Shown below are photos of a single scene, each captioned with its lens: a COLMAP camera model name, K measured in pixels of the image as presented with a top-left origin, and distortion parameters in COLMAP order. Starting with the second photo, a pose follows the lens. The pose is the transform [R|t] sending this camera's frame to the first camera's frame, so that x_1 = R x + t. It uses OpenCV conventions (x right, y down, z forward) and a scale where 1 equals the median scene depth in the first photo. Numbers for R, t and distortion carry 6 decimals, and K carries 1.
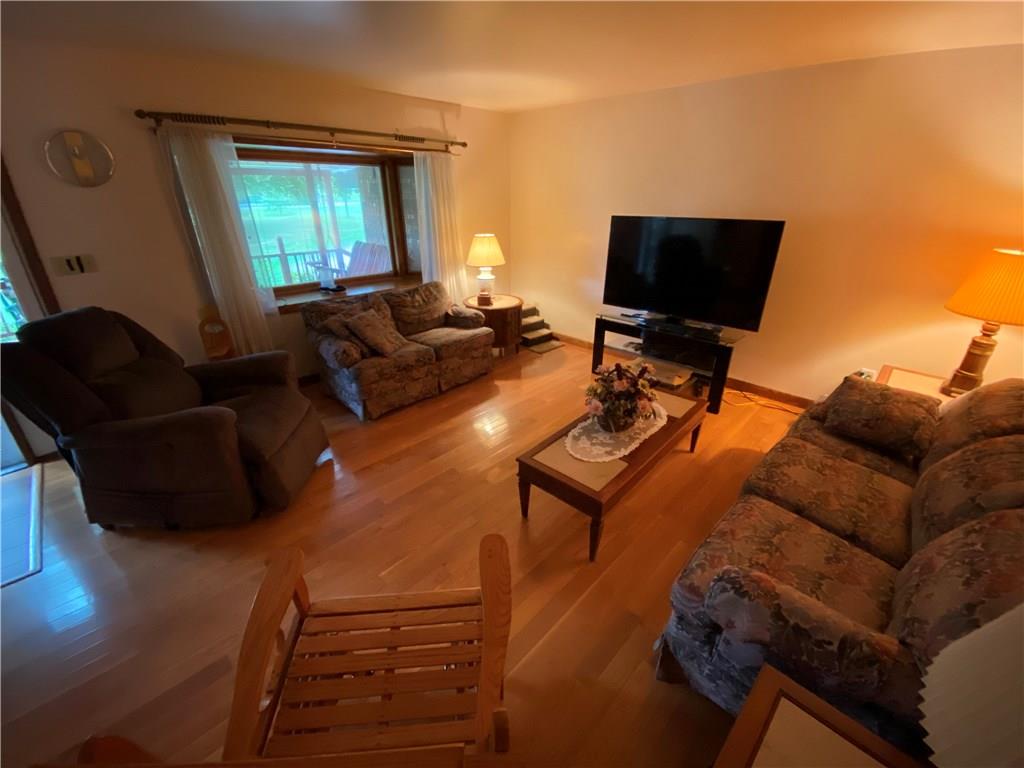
lens RADIAL K [[416.0, 0, 514.7], [0, 416.0, 378.0], [0, 0, 1]] dist [0.043292, -0.037565]
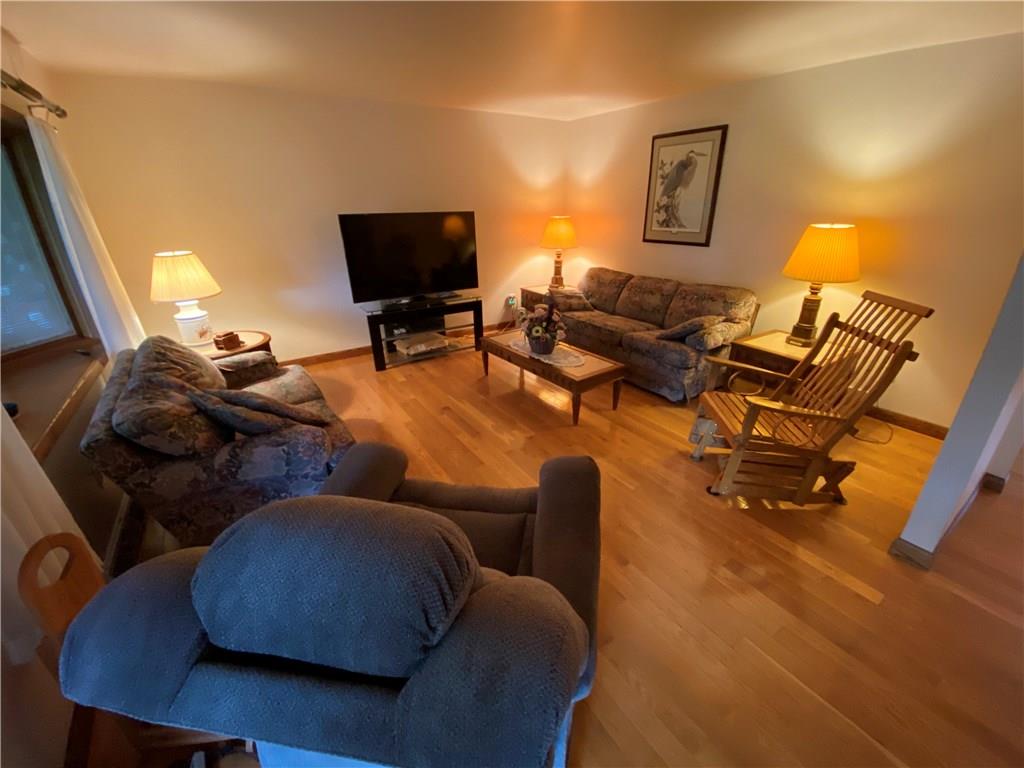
lens RADIAL K [[416.0, 0, 514.7], [0, 416.0, 378.0], [0, 0, 1]] dist [0.043292, -0.037565]
pose [[0.206023, -0.373801, 0.904338, -0.714328], [0.413648, 0.870803, 0.265703, -0.144989], [-0.886820, 0.319337, 0.334027, 0.428204]]
